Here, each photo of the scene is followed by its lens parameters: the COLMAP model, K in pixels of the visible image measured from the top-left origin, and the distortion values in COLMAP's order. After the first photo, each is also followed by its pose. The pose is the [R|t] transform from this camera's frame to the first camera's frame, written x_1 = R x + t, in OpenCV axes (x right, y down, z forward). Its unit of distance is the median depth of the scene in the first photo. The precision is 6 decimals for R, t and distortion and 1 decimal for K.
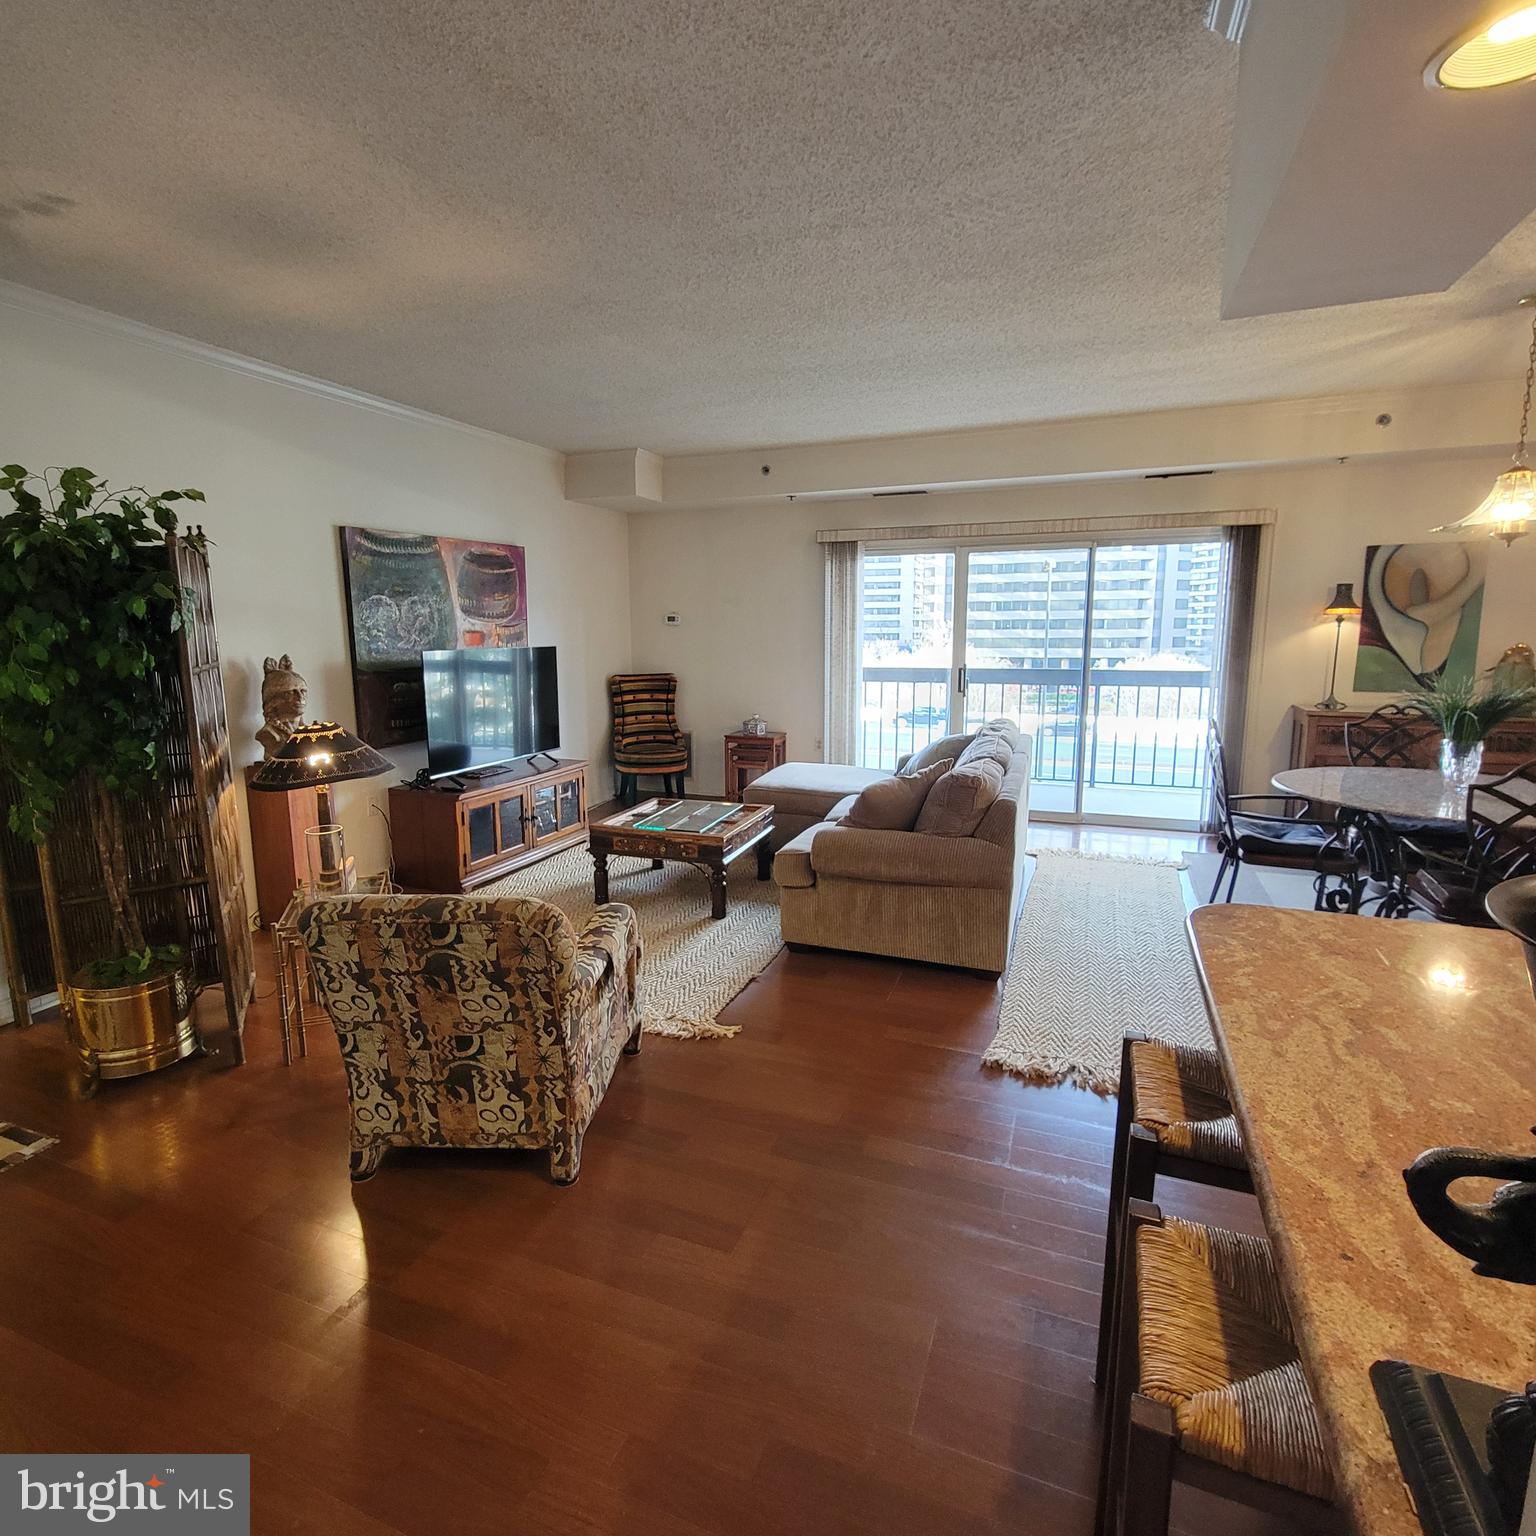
lens RADIAL K [[835.0, 0, 748.5], [0, 835.0, 754.9], [0, 0, 1]] dist [-0.003337, -0.001173]
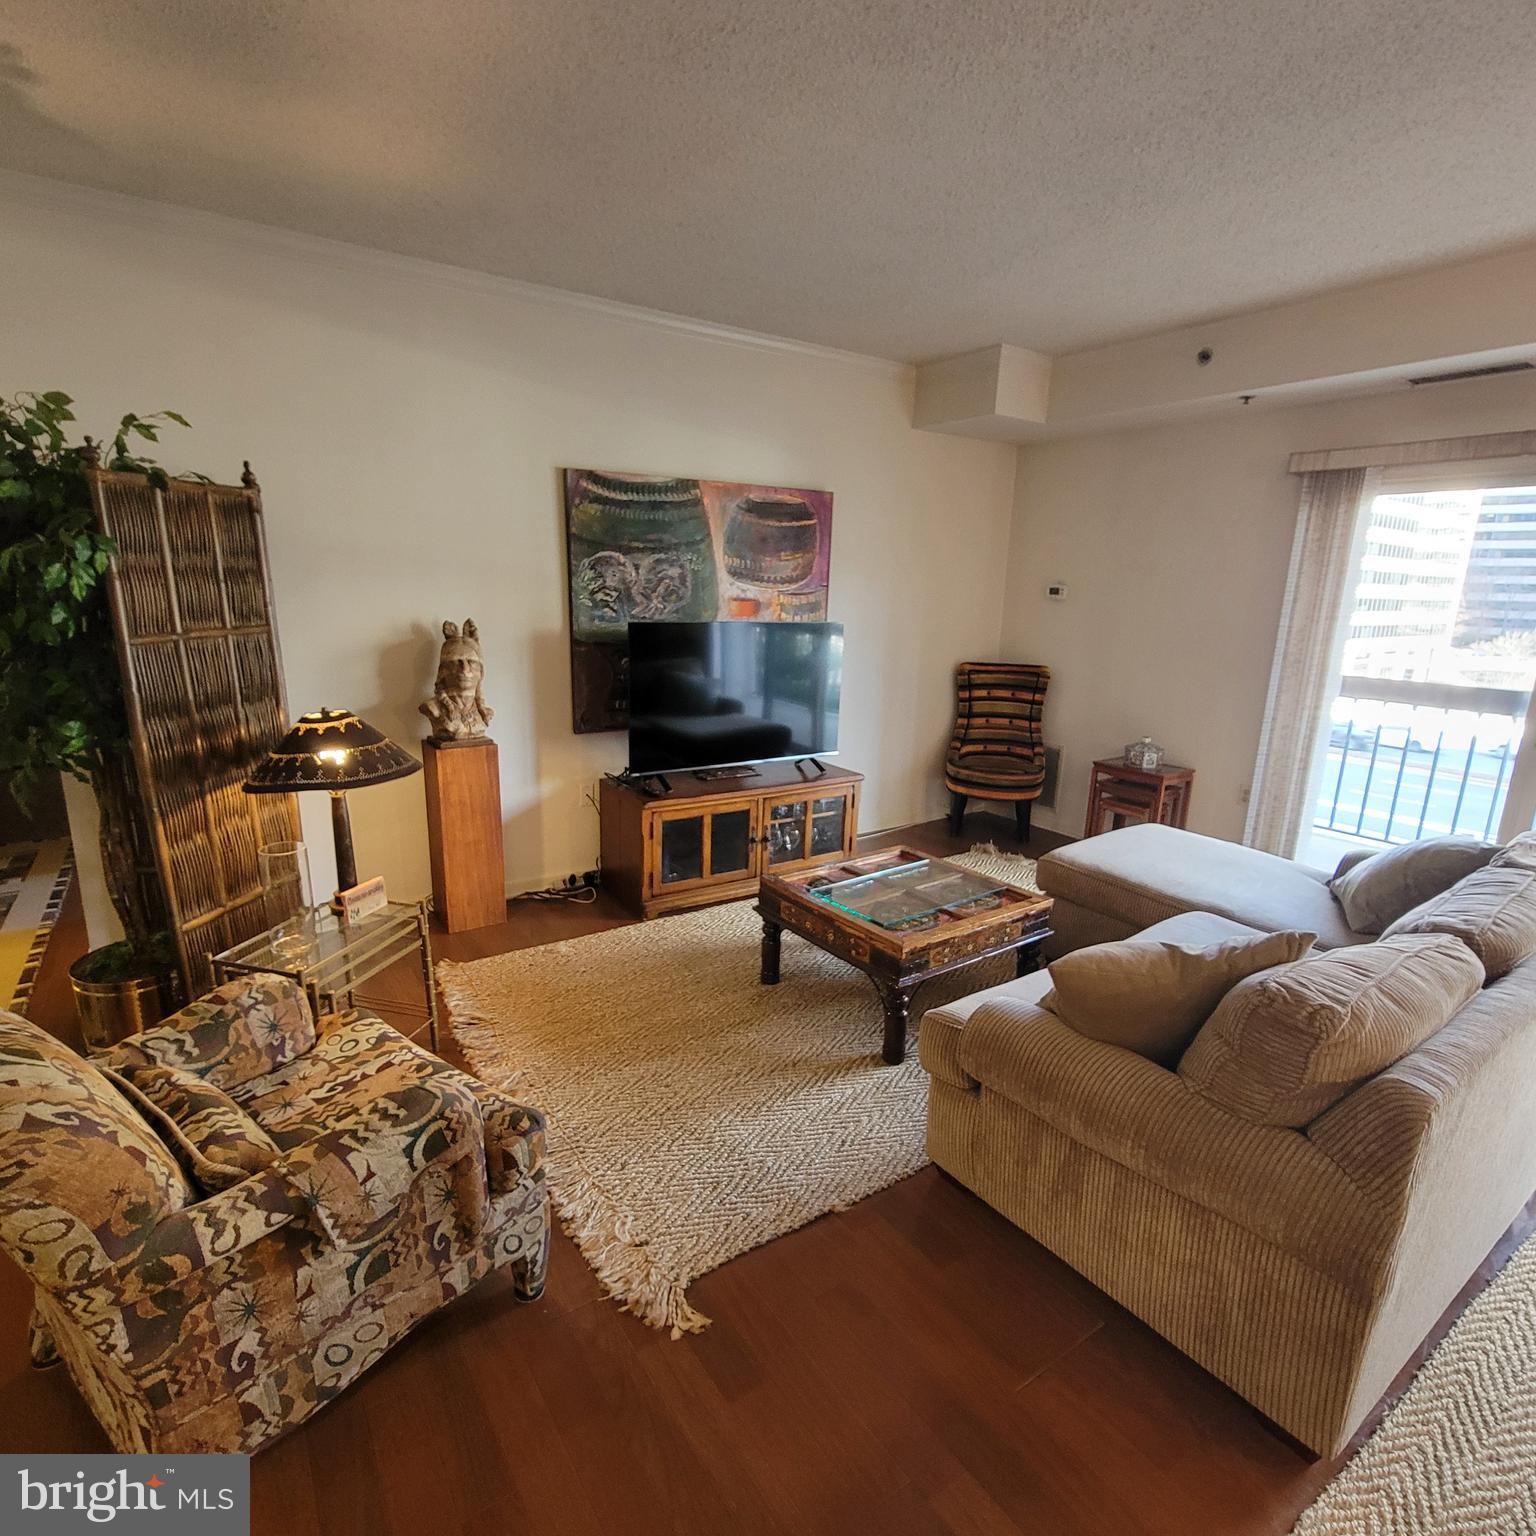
lens RADIAL K [[842.0, 0, 752.5], [0, 842.0, 792.5], [0, 0, 1]] dist [-0.004247, 0.001743]
pose [[0.827081, 0.161927, -0.538254, 0.153199], [-0.117349, 0.986248, 0.116382, -0.058968], [0.549697, -0.033094, 0.834708, 0.315217]]
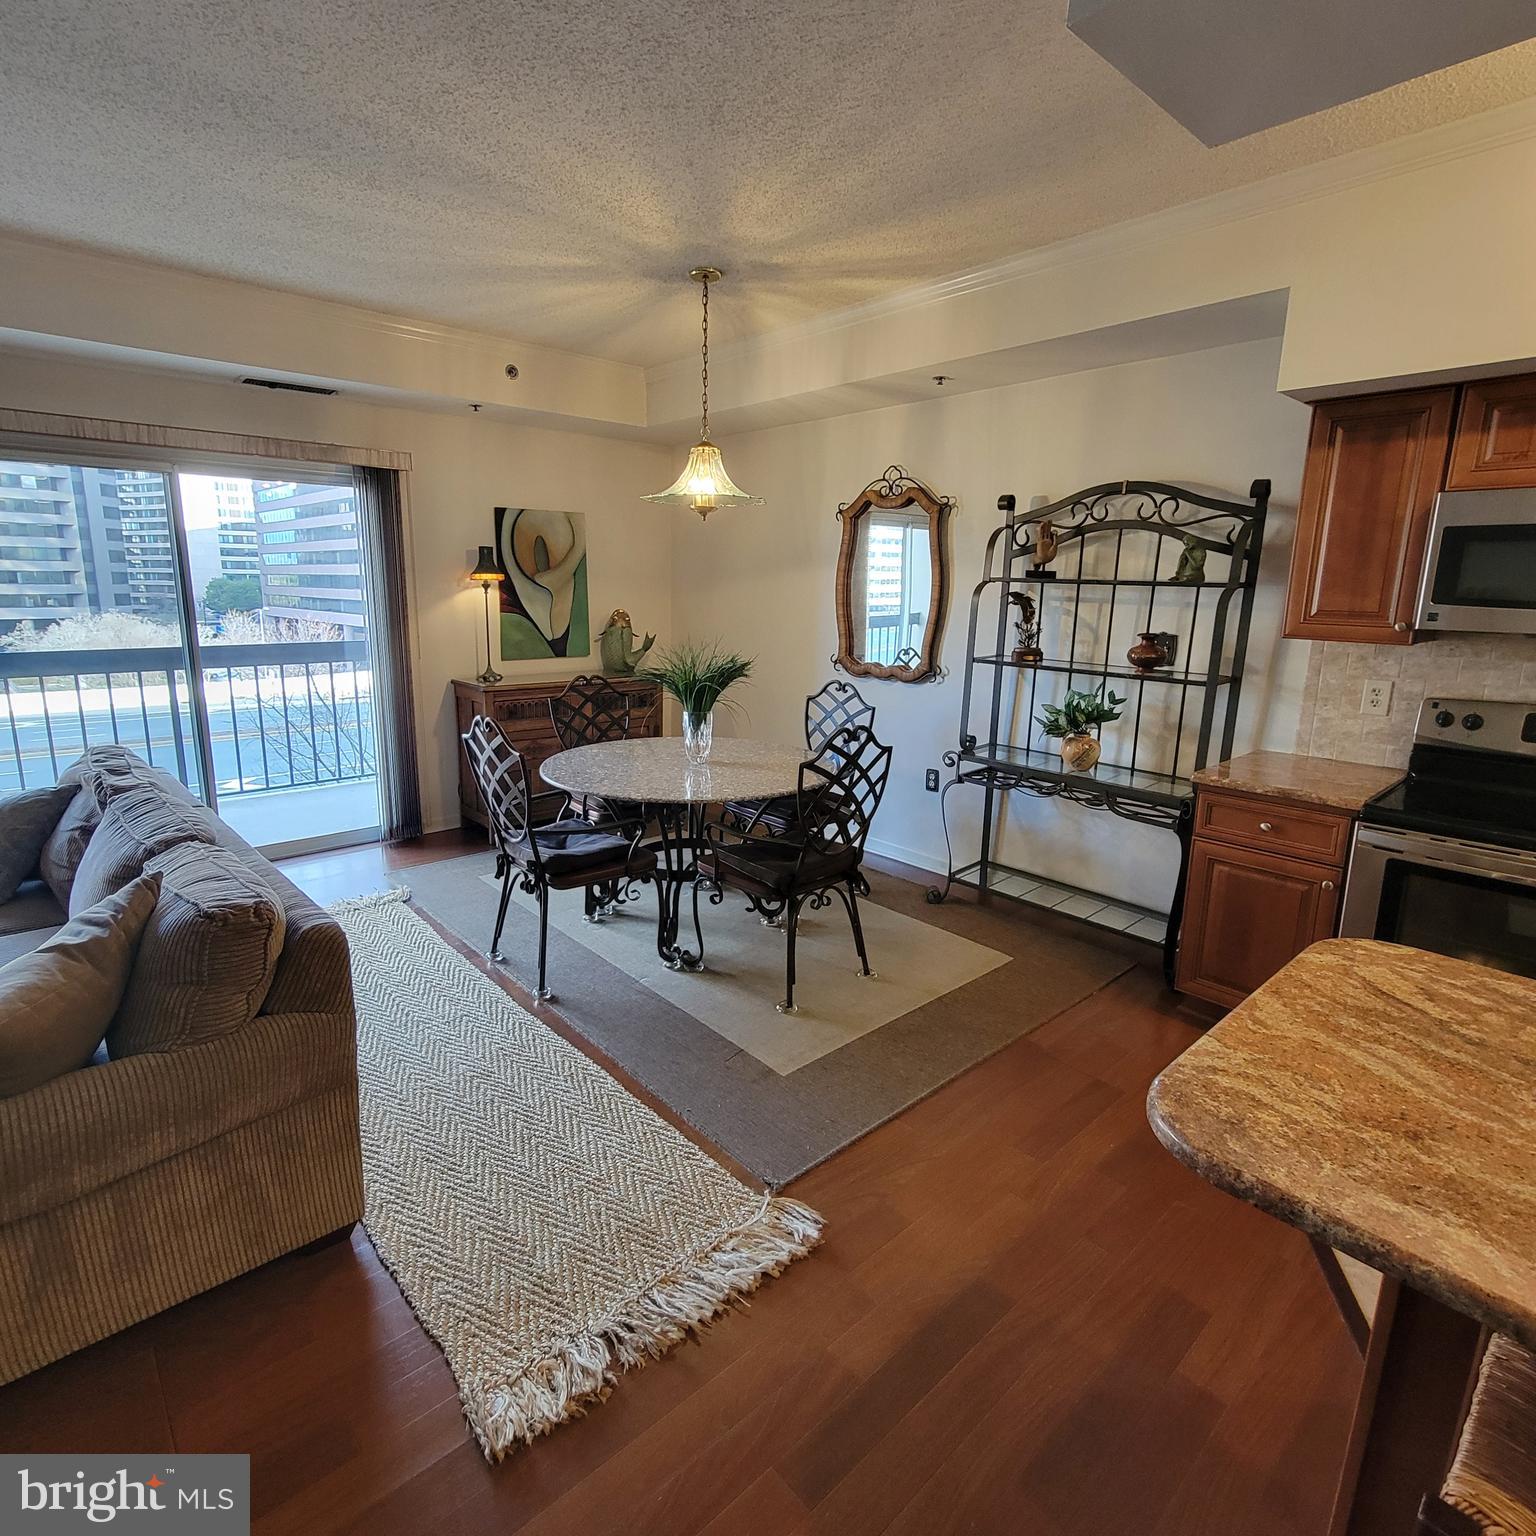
lens RADIAL K [[835.0, 0, 748.5], [0, 835.0, 754.9], [0, 0, 1]] dist [-0.003337, -0.001173]
pose [[0.443222, -0.167363, 0.880650, -0.014446], [0.122587, 0.984503, 0.125403, -0.055776], [-0.887990, 0.052374, 0.456870, 0.316272]]
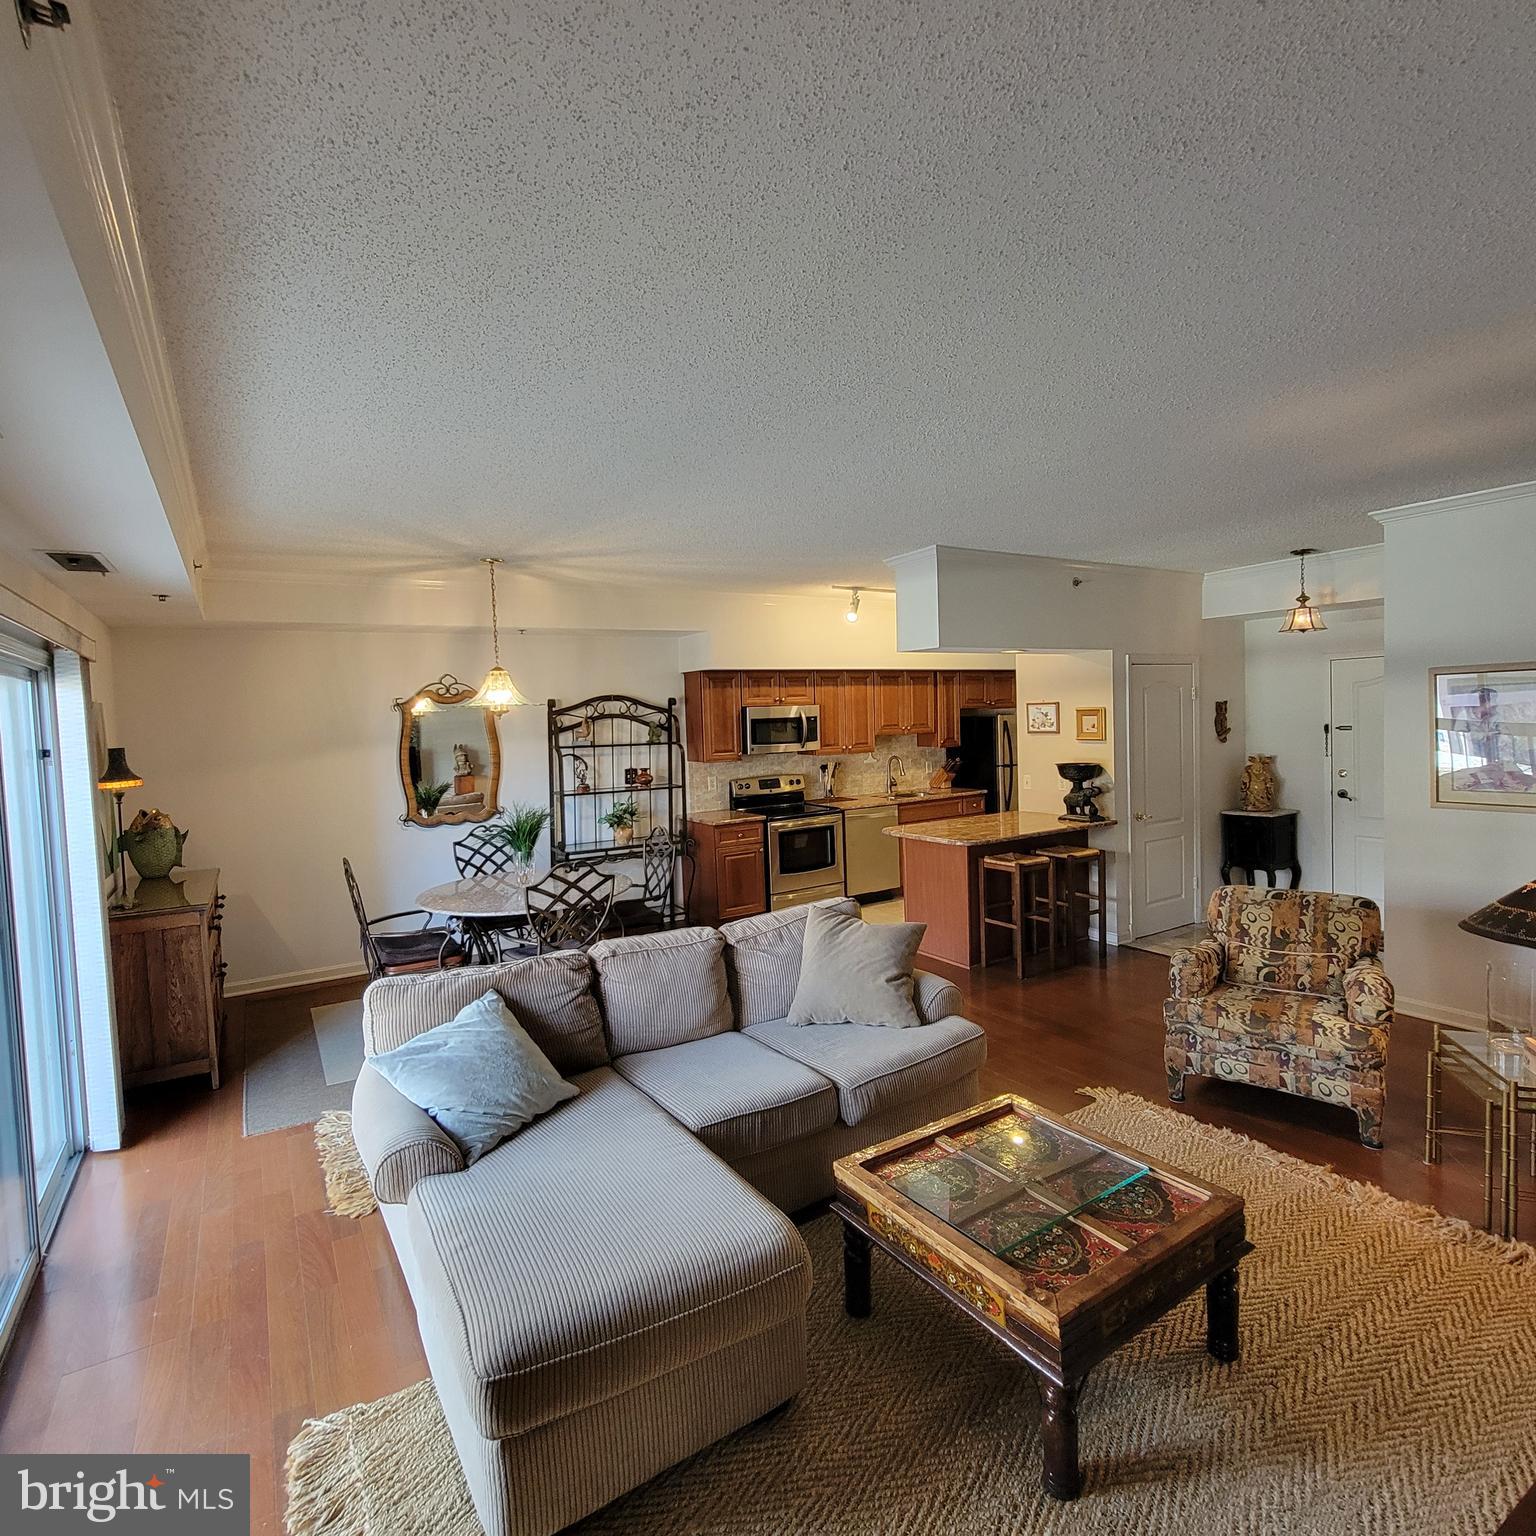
lens RADIAL K [[835.0, 0, 748.5], [0, 835.0, 754.9], [0, 0, 1]] dist [-0.003337, -0.001173]
pose [[-0.800173, 0.008472, 0.599710, -0.210486], [0.136105, 0.976379, 0.167806, -0.241366], [-0.584123, 0.215897, -0.782425, 1.226050]]
